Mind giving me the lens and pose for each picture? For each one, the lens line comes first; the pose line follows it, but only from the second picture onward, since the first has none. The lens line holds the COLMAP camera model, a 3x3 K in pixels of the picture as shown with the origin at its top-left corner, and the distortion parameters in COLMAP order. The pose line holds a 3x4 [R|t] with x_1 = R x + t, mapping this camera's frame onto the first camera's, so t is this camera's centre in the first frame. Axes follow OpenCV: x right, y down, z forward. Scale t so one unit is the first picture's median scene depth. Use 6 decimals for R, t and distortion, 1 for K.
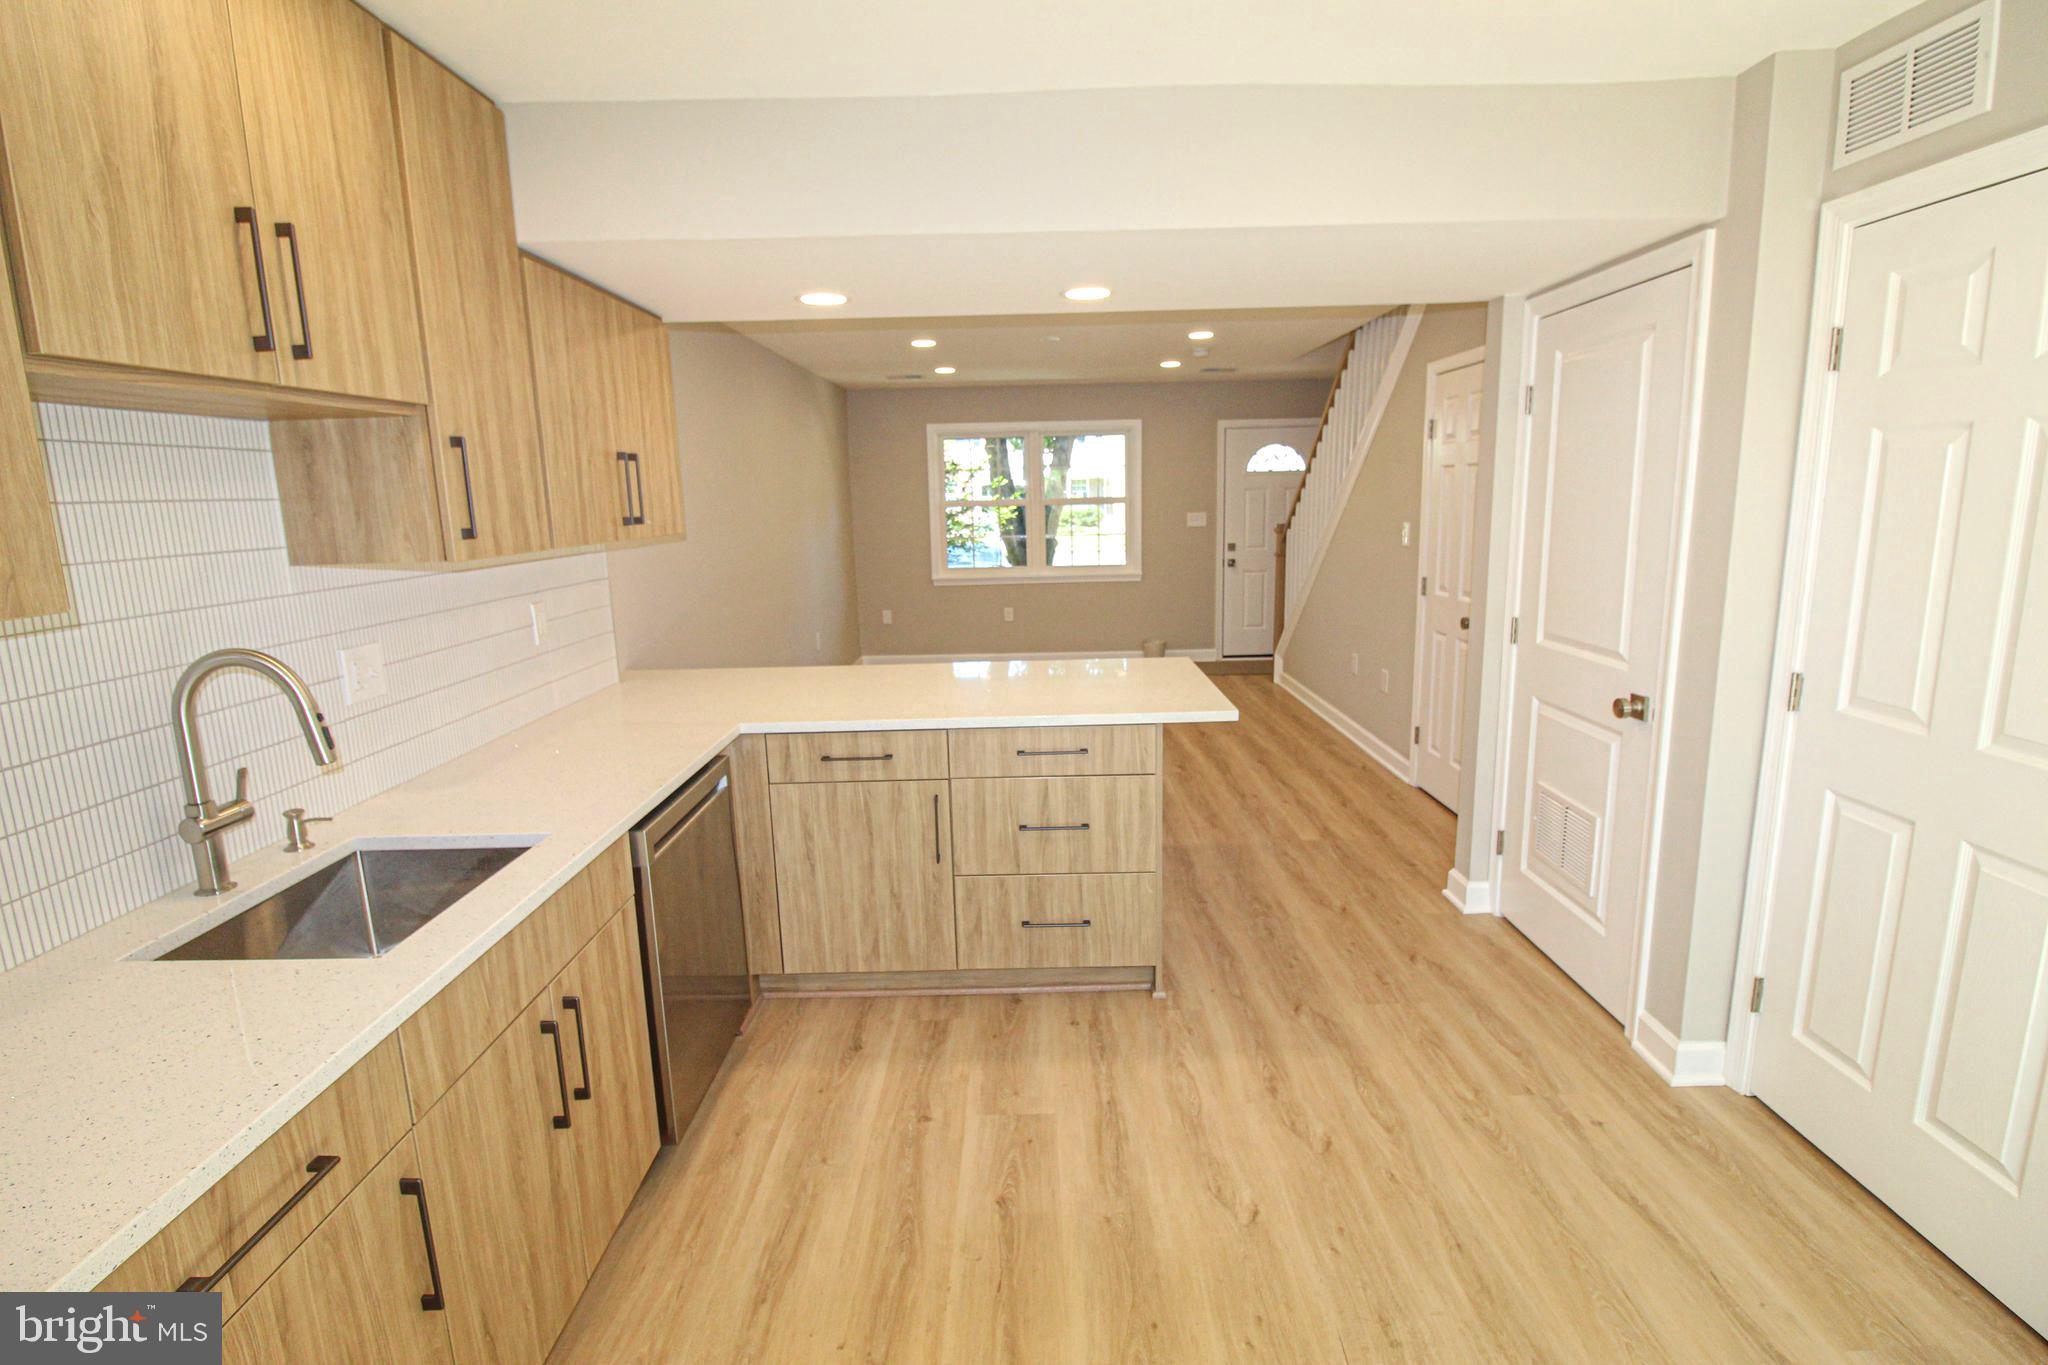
lens RADIAL K [[949.0, 0, 1033.3], [0, 949.0, 668.2], [0, 0, 1]] dist [0.001722, -0.014679]
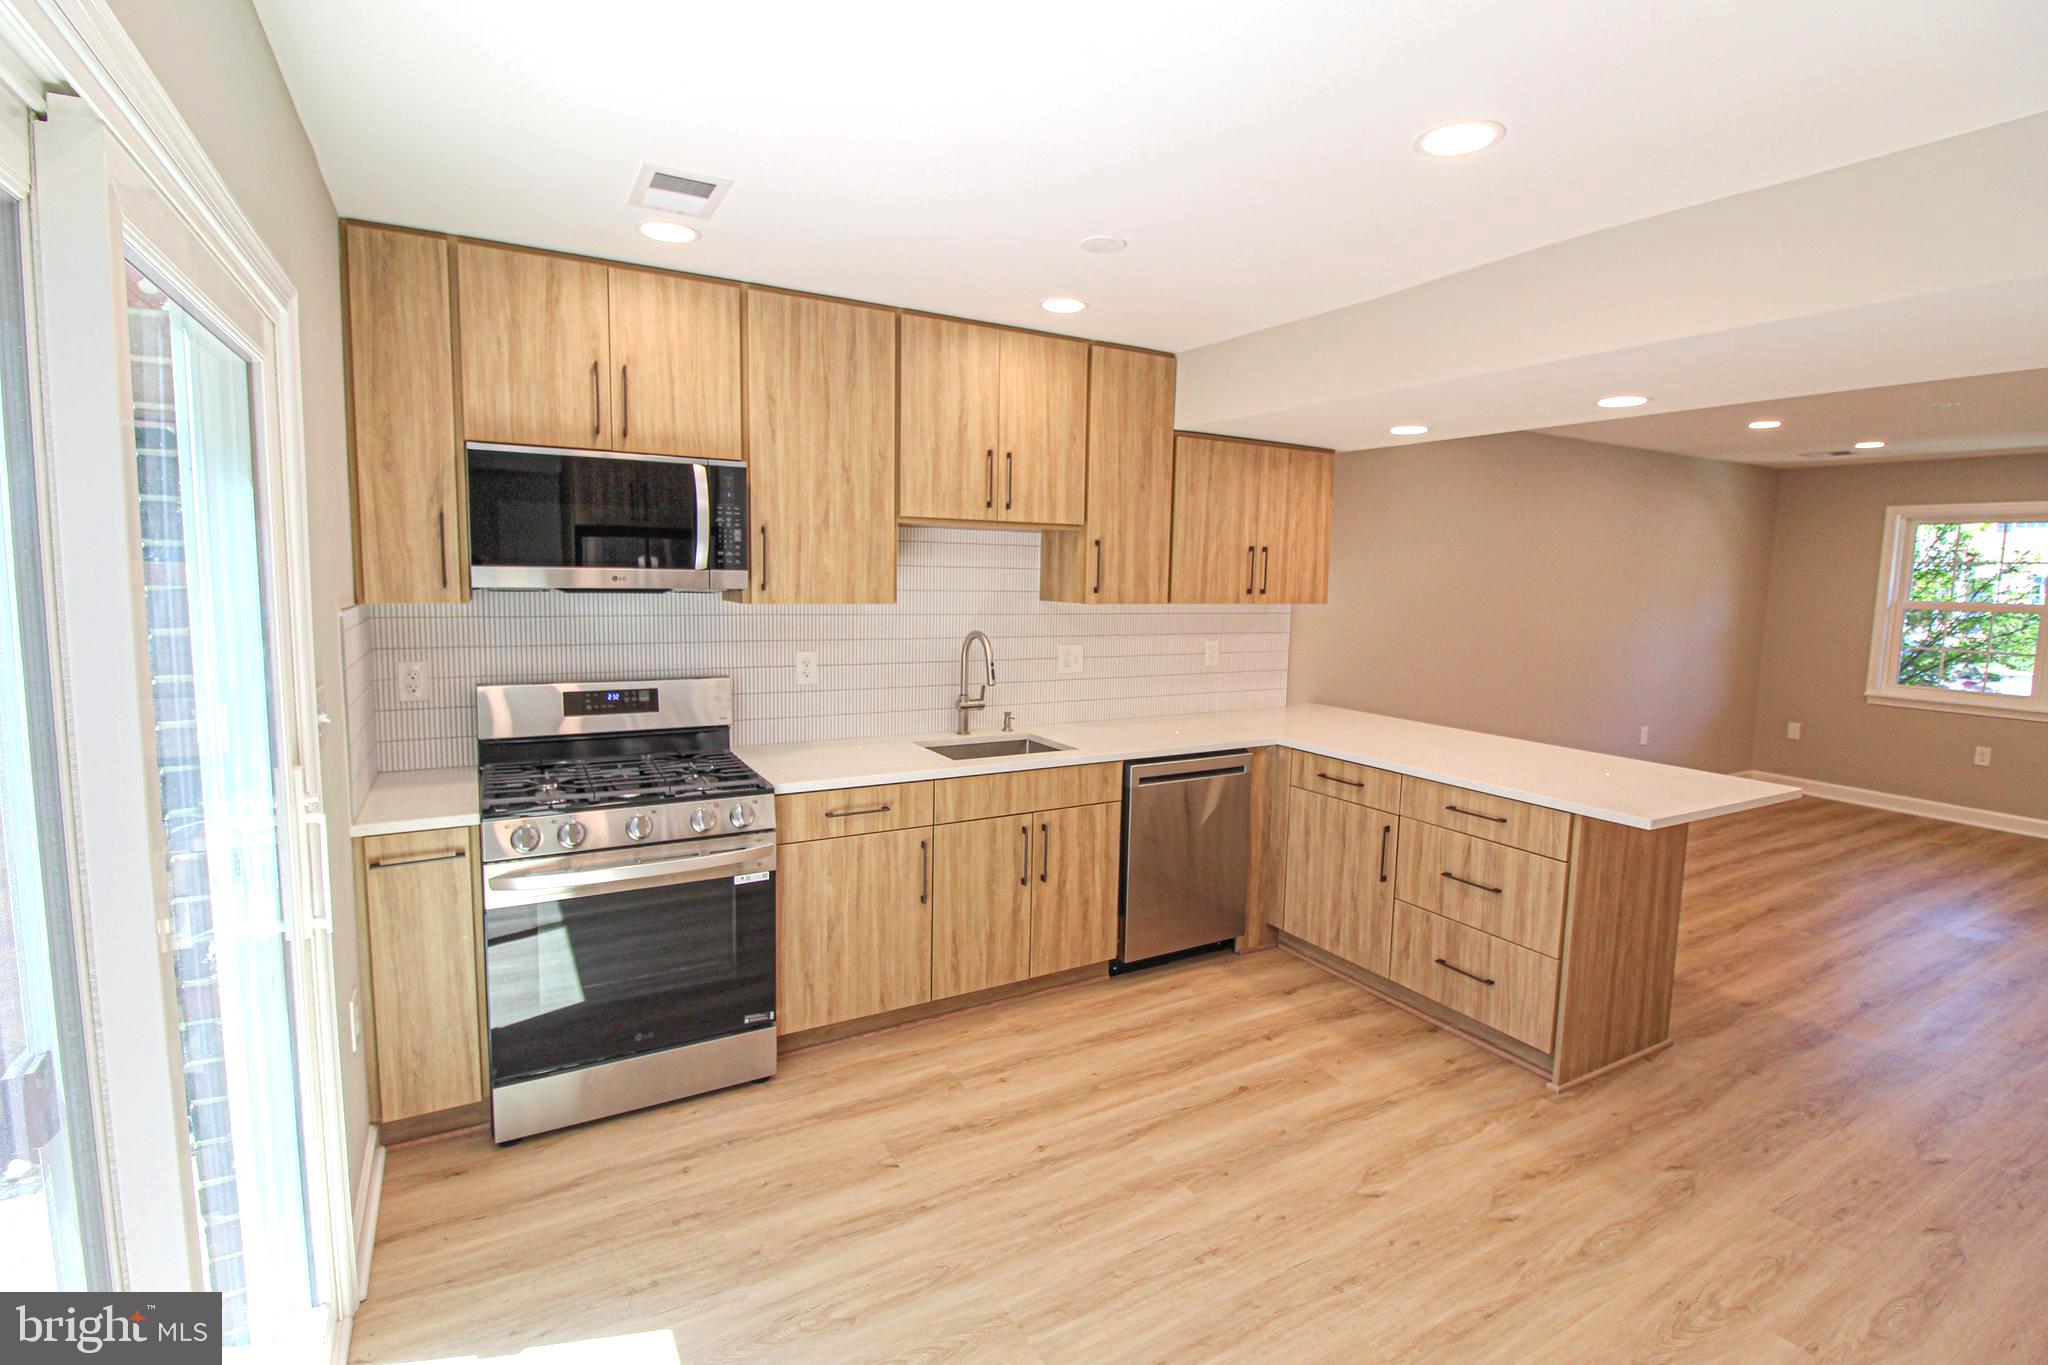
lens RADIAL K [[949.0, 0, 1033.3], [0, 949.0, 668.2], [0, 0, 1]] dist [0.001722, -0.014679]
pose [[0.495419, 0.122843, -0.859924, 0.696737], [-0.191009, 0.981126, 0.030113, -0.014767], [0.847393, 0.149335, 0.509533, -0.039162]]
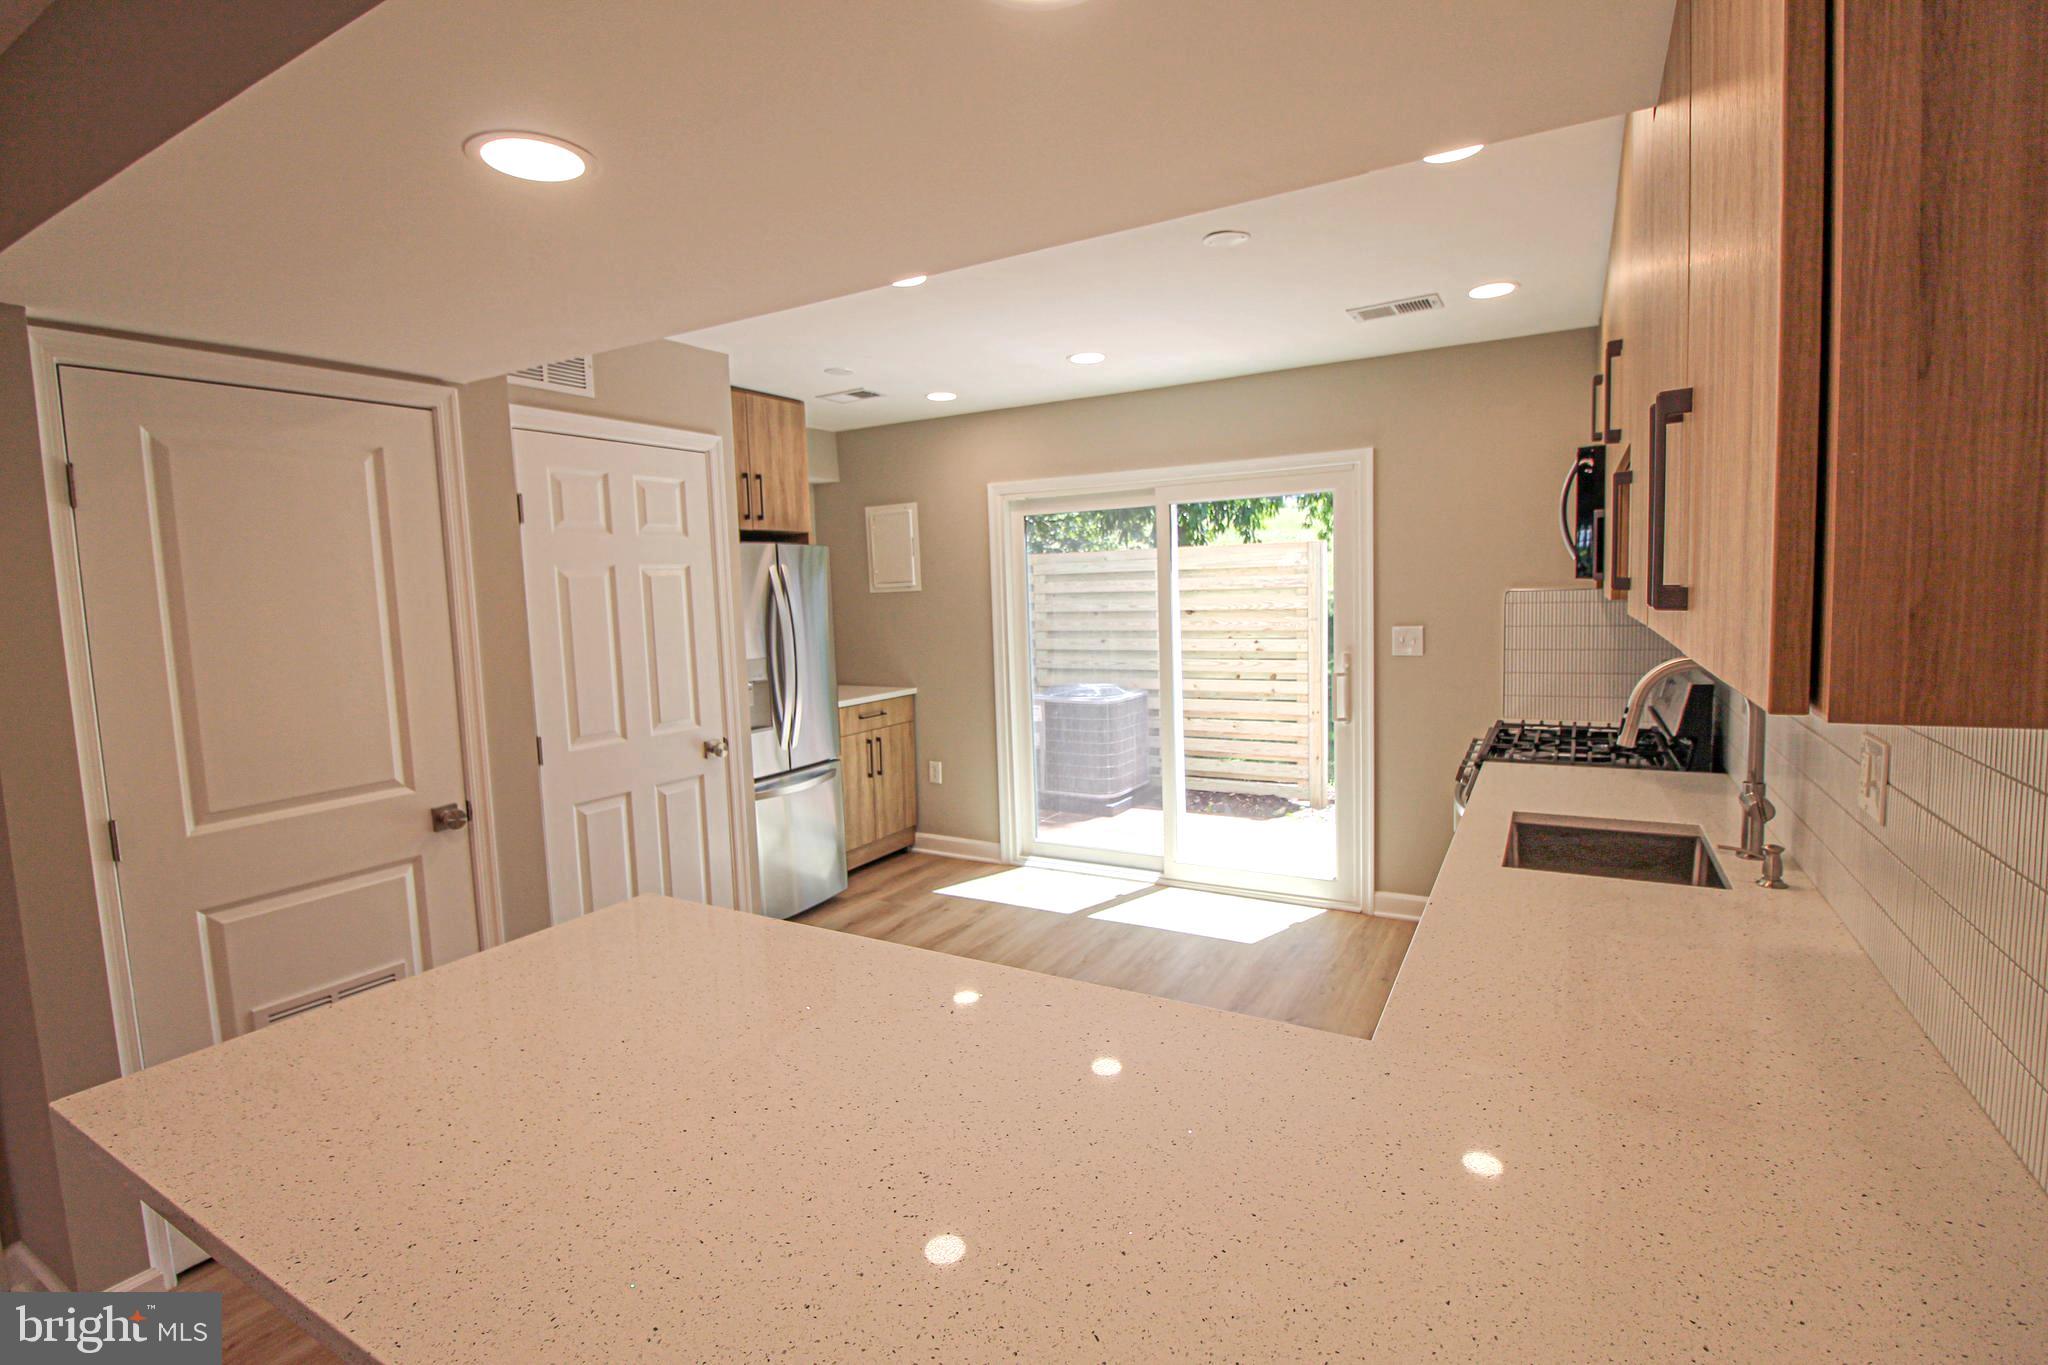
lens RADIAL K [[949.0, 0, 1033.3], [0, 949.0, 668.2], [0, 0, 1]] dist [0.001722, -0.014679]
pose [[-0.867842, 0.009750, 0.496744, -0.390810], [0.143620, 0.962048, 0.232030, -0.238934], [-0.475629, 0.272708, -0.836306, 1.385312]]
